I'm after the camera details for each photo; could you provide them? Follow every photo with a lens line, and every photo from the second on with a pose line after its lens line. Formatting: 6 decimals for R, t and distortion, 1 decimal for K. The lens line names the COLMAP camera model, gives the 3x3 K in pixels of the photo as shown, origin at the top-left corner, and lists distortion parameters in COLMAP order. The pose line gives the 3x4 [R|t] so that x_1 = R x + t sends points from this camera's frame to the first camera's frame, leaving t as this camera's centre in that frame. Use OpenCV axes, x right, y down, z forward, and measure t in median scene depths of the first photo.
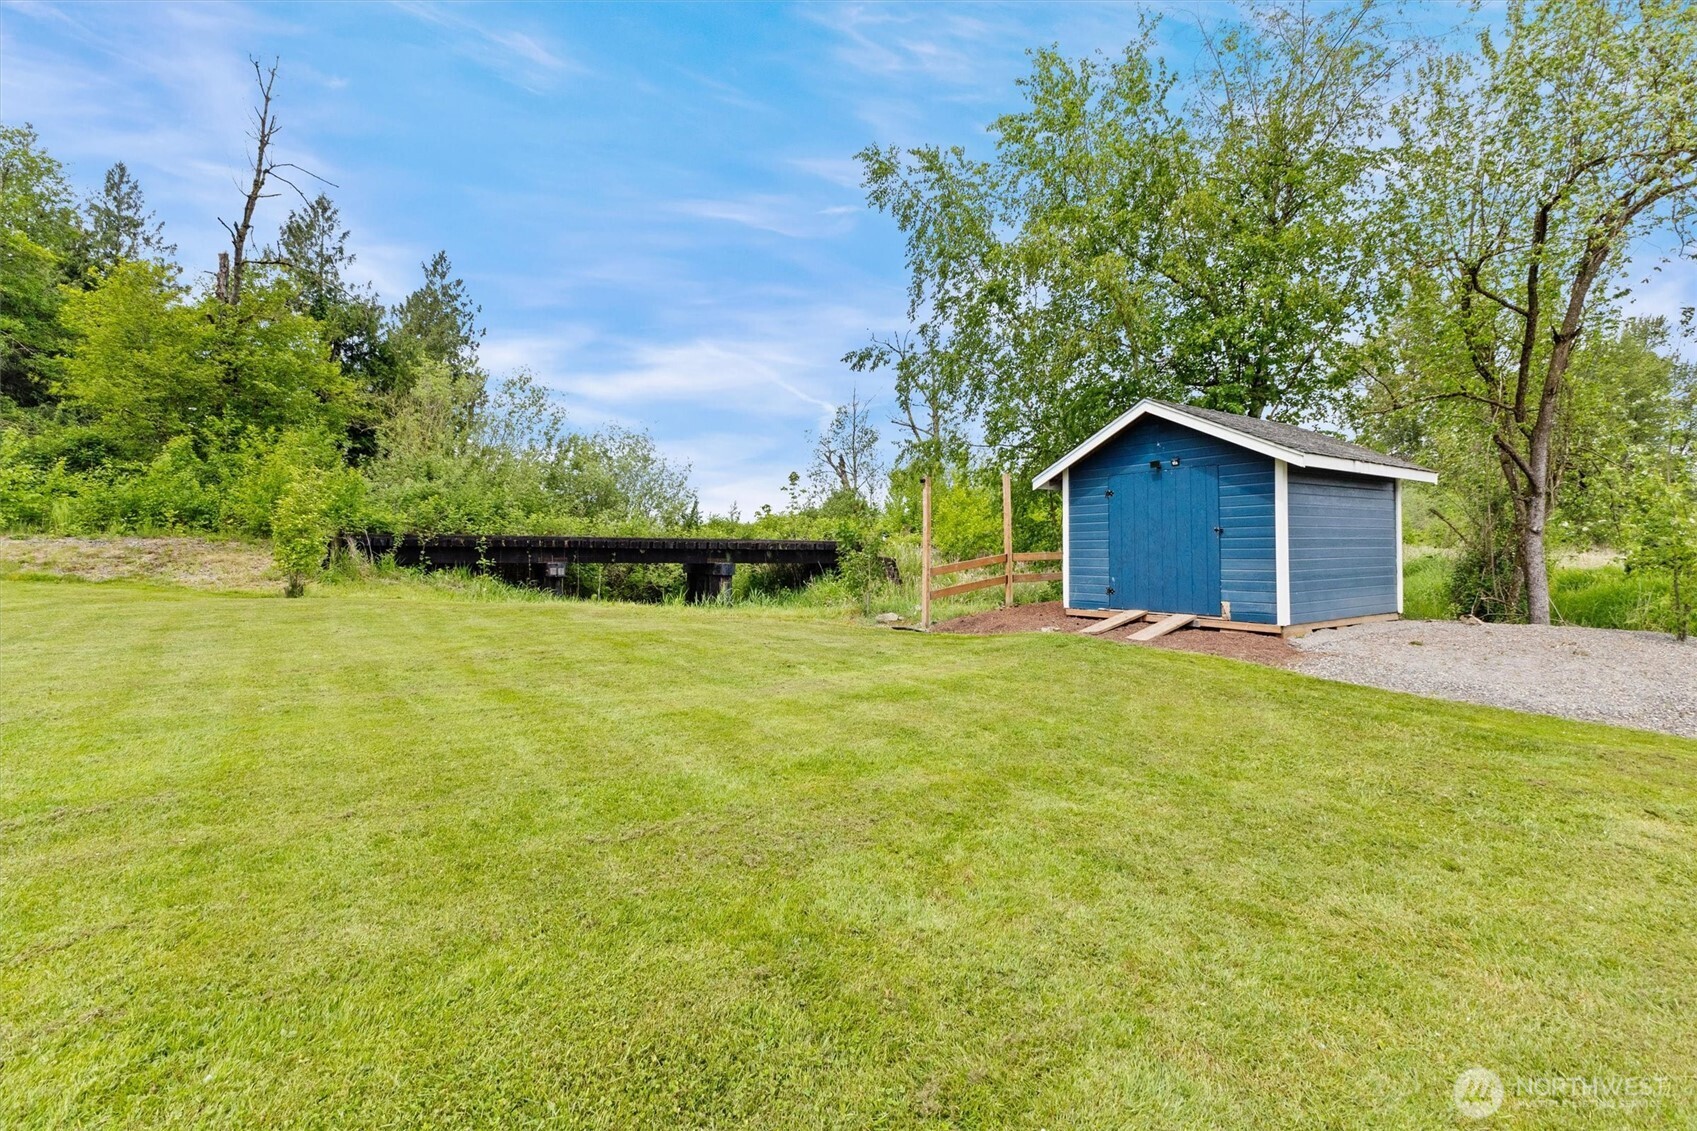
lens RADIAL K [[748.8, 0, 855.9], [0, 748.8, 545.4], [0, 0, 1]] dist [0.020033, -0.006602]
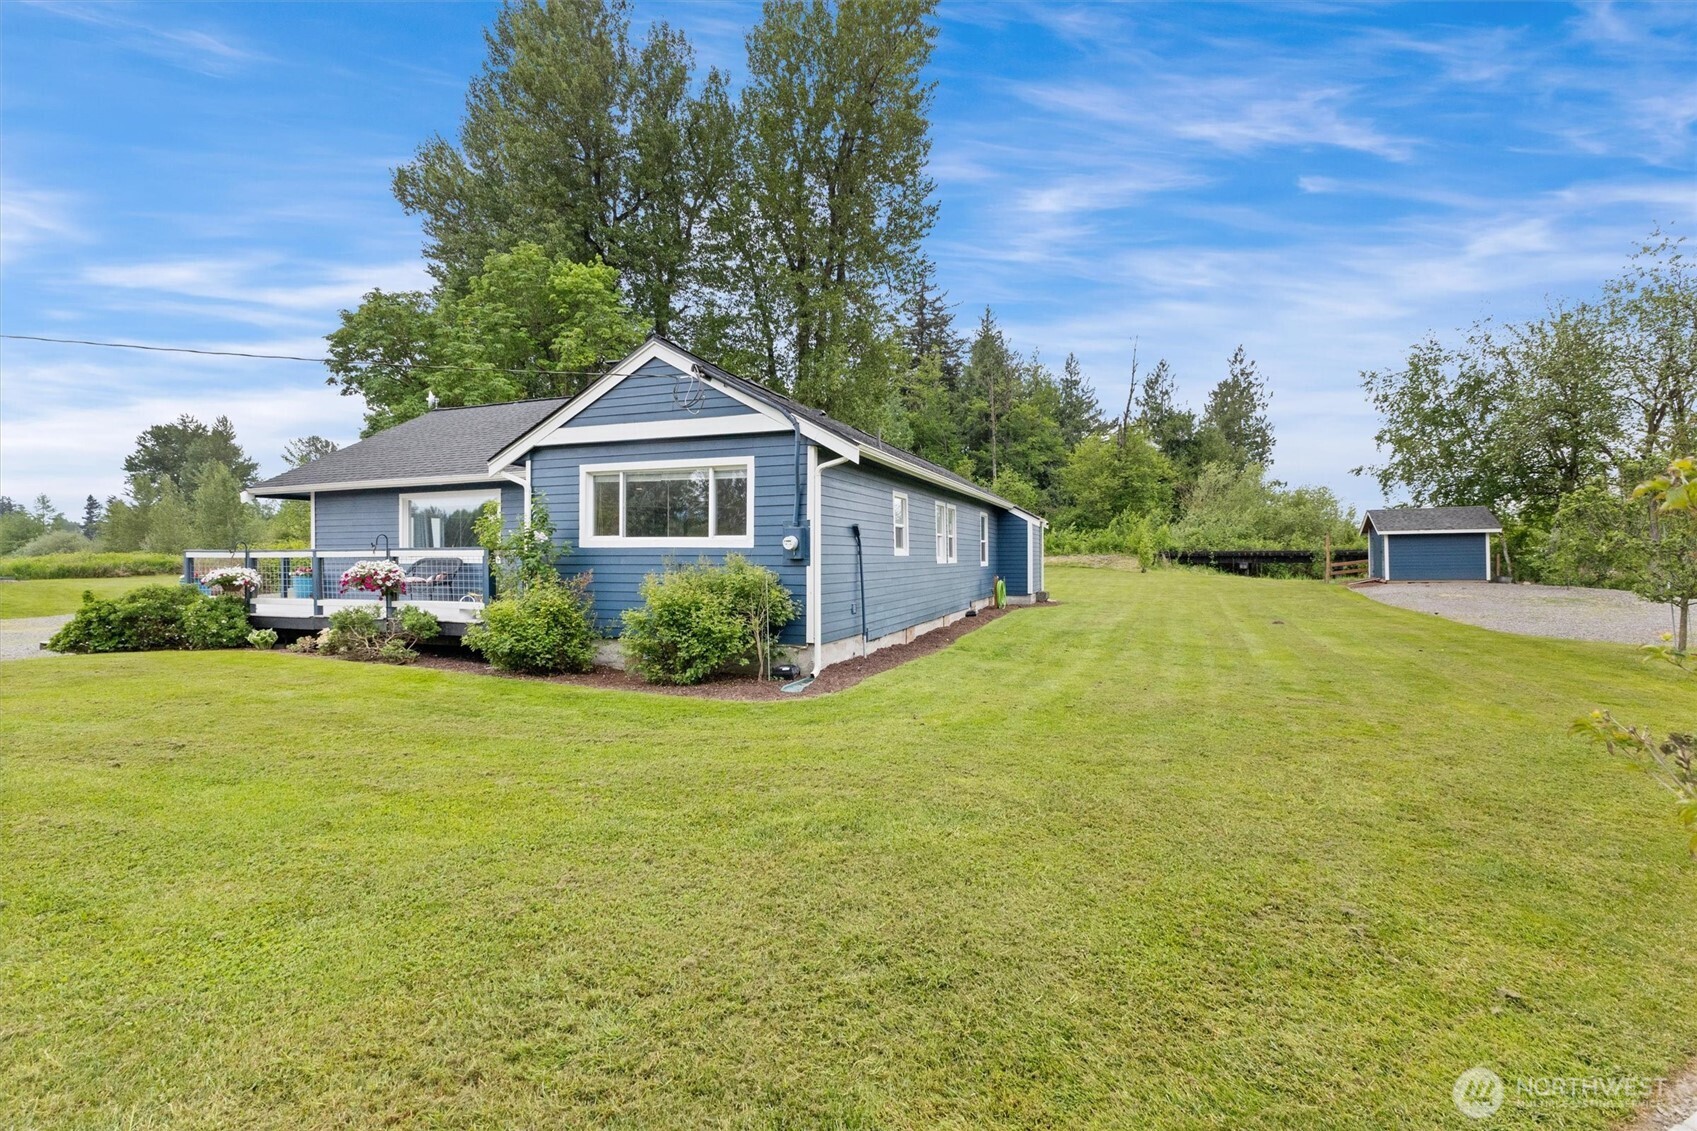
lens RADIAL K [[740.8, 0, 850.7], [0, 740.8, 560.2], [0, 0, 1]] dist [0.019365, -0.006144]
pose [[0.509033, -0.008049, -0.860709, 0.901772], [0.021001, 0.999775, 0.003071, -0.015514], [0.860491, -0.019640, 0.509087, -1.128082]]
